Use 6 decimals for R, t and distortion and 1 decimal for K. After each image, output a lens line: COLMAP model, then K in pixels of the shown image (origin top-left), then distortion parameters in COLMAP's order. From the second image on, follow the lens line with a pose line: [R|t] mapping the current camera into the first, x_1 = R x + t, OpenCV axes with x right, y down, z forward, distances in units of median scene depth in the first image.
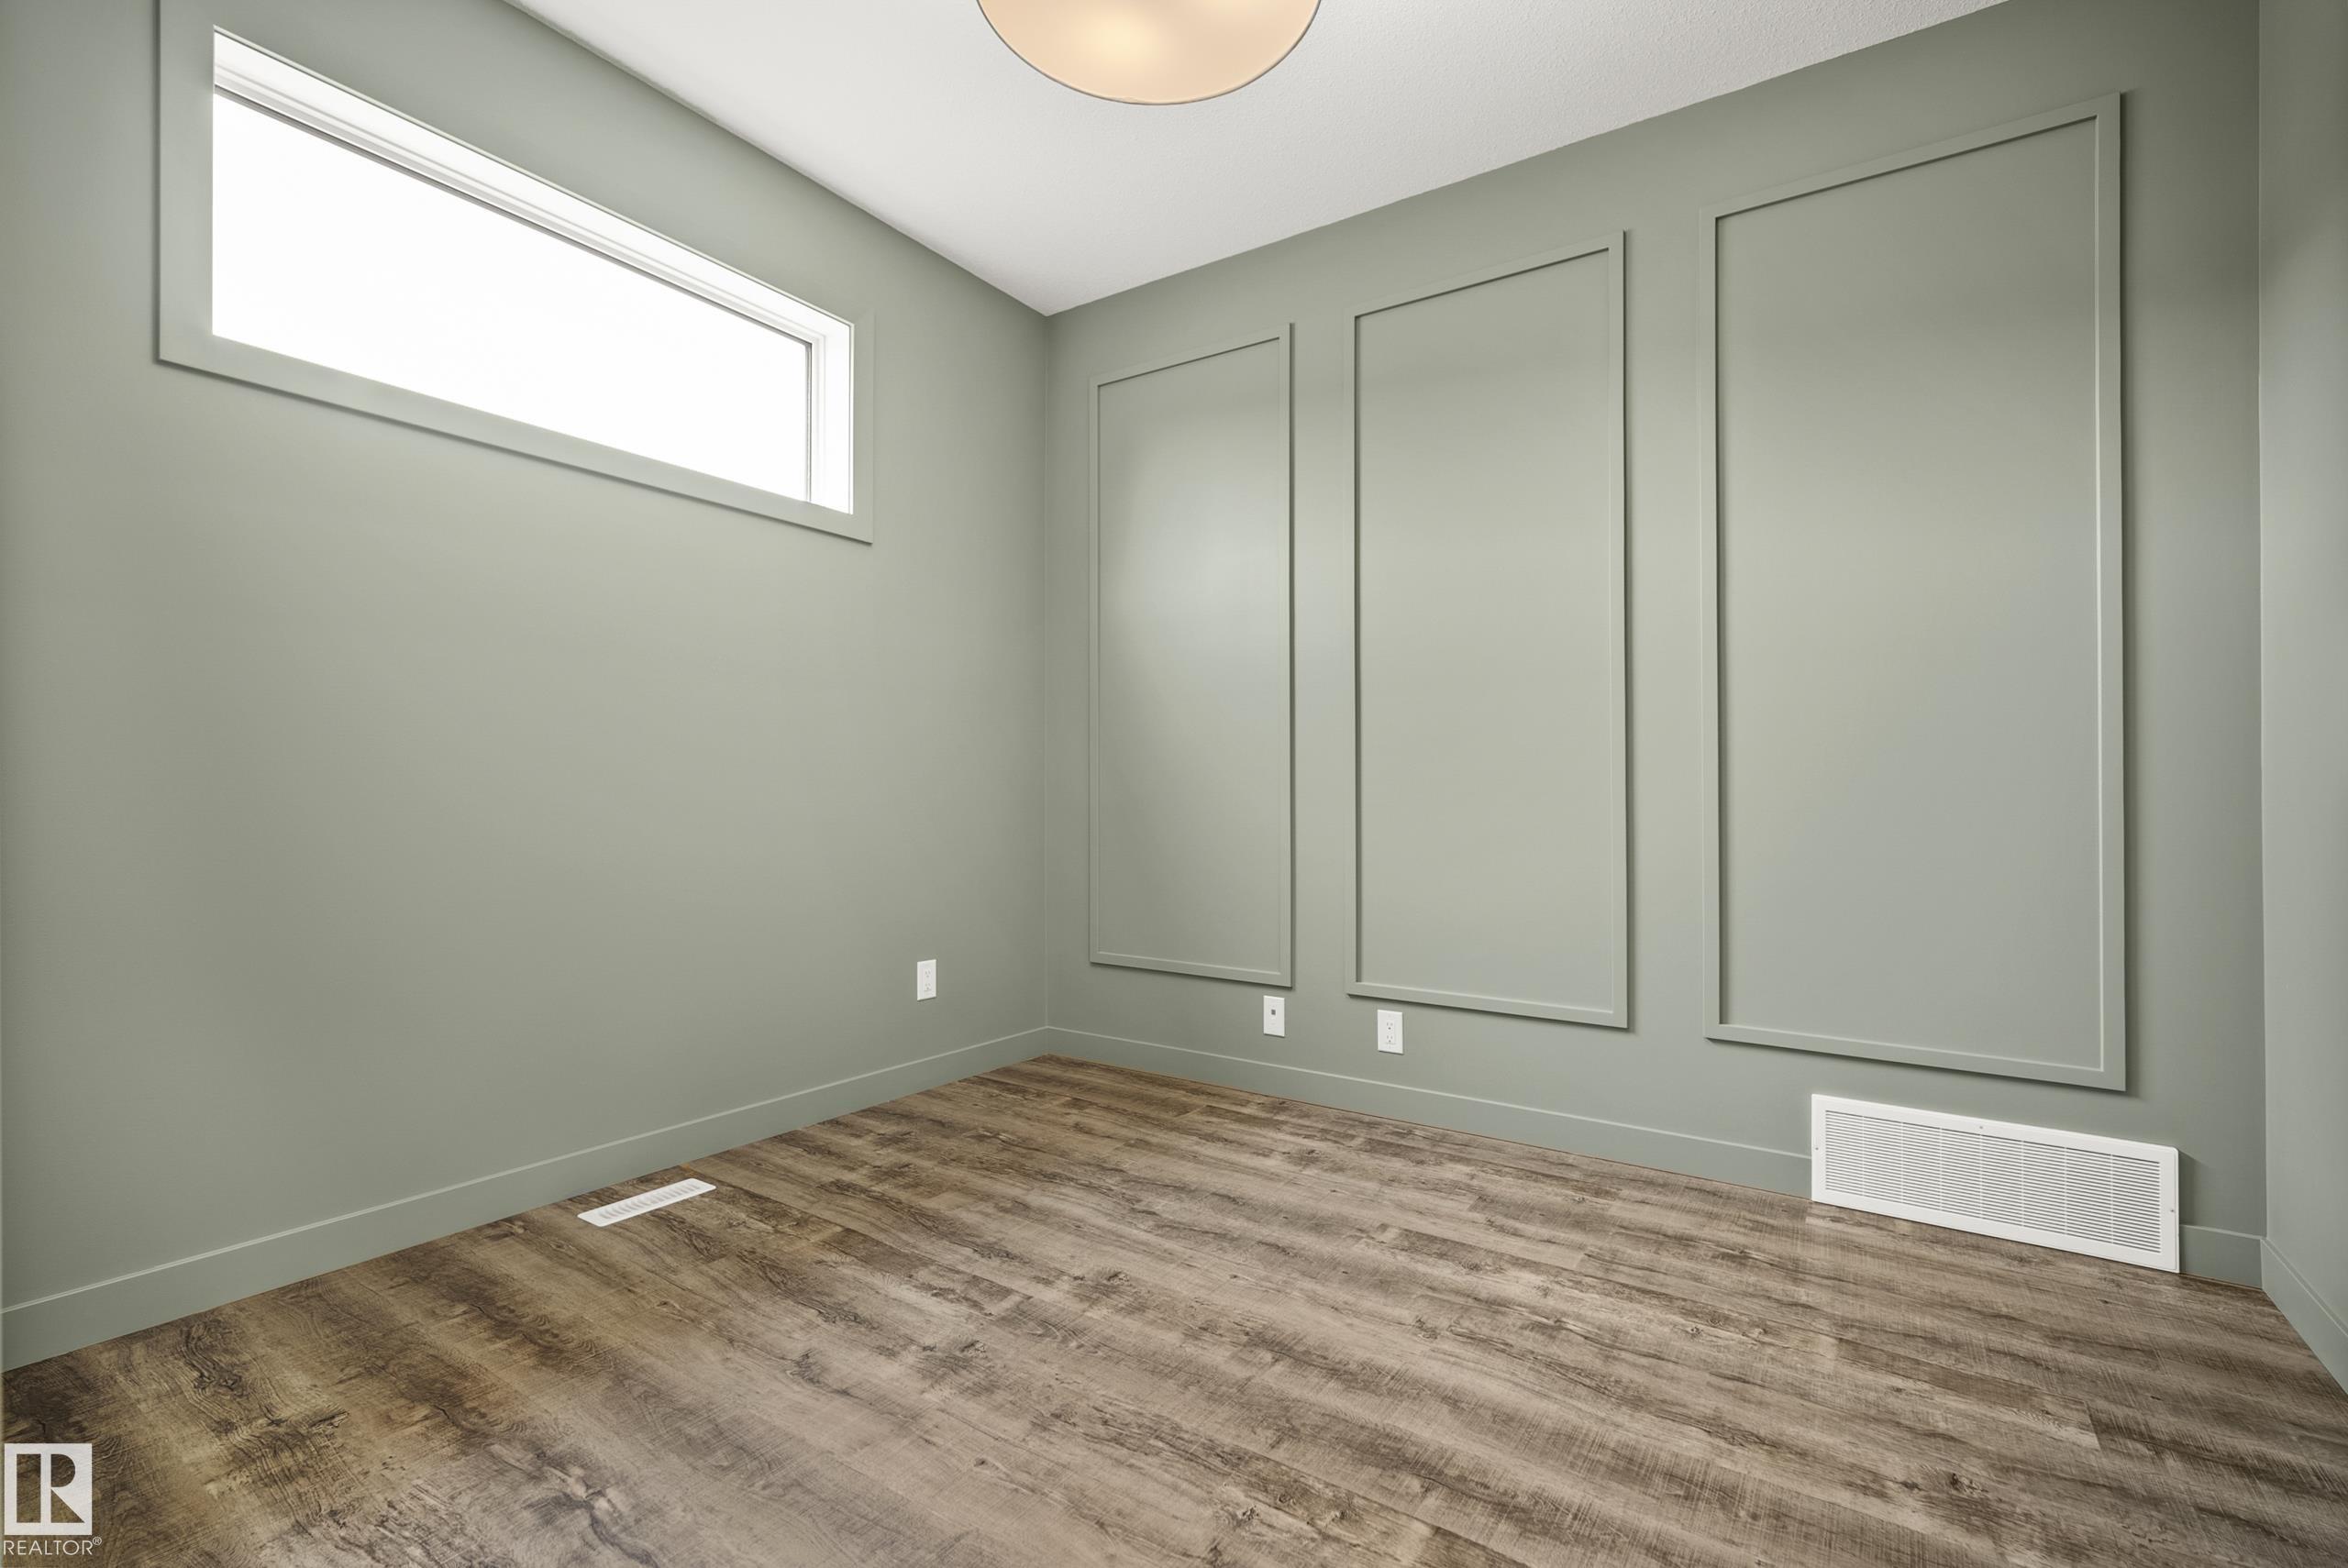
lens RADIAL K [[1049.6, 0, 1167.8], [0, 1049.6, 785.9], [0, 0, 1]] dist [0.007455, 0.000874]
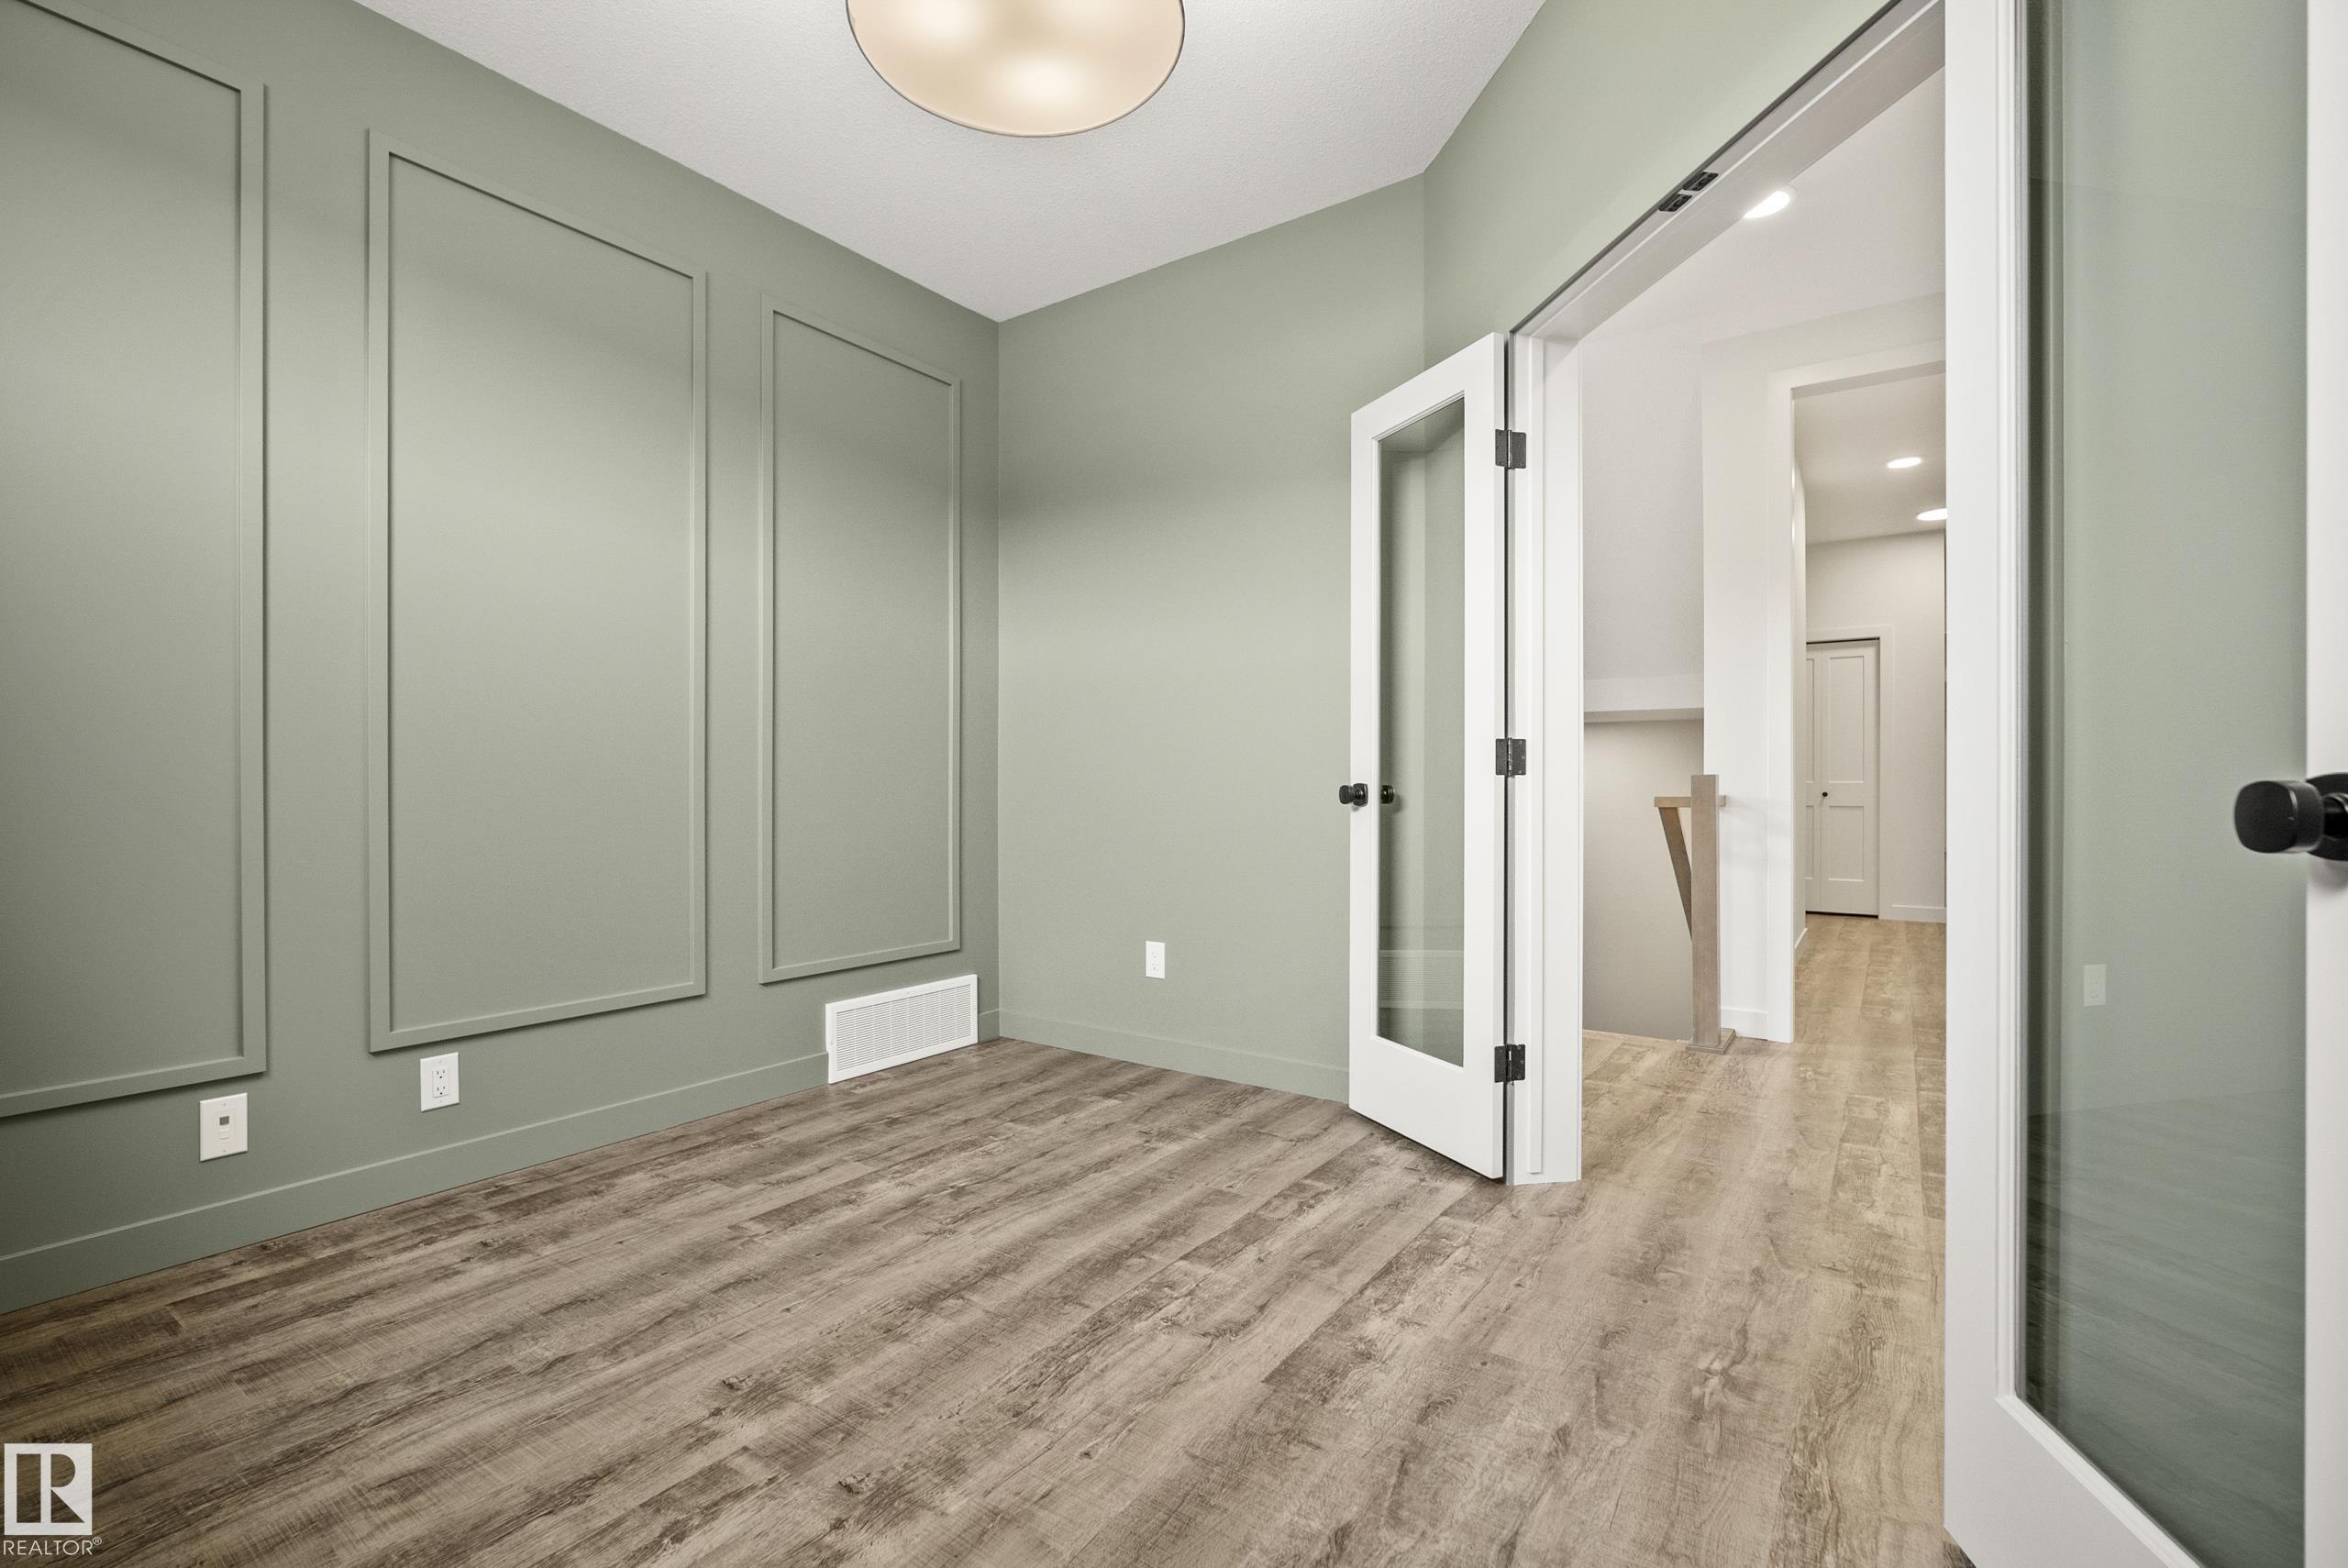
lens RADIAL K [[1049.6, 0, 1167.8], [0, 1049.6, 785.9], [0, 0, 1]] dist [0.007455, 0.000874]
pose [[0.027891, -0.013007, 0.999526, -0.806591], [-0.008445, 0.999877, 0.013247, -0.004375], [-0.999575, -0.008811, 0.027777, 0.622943]]
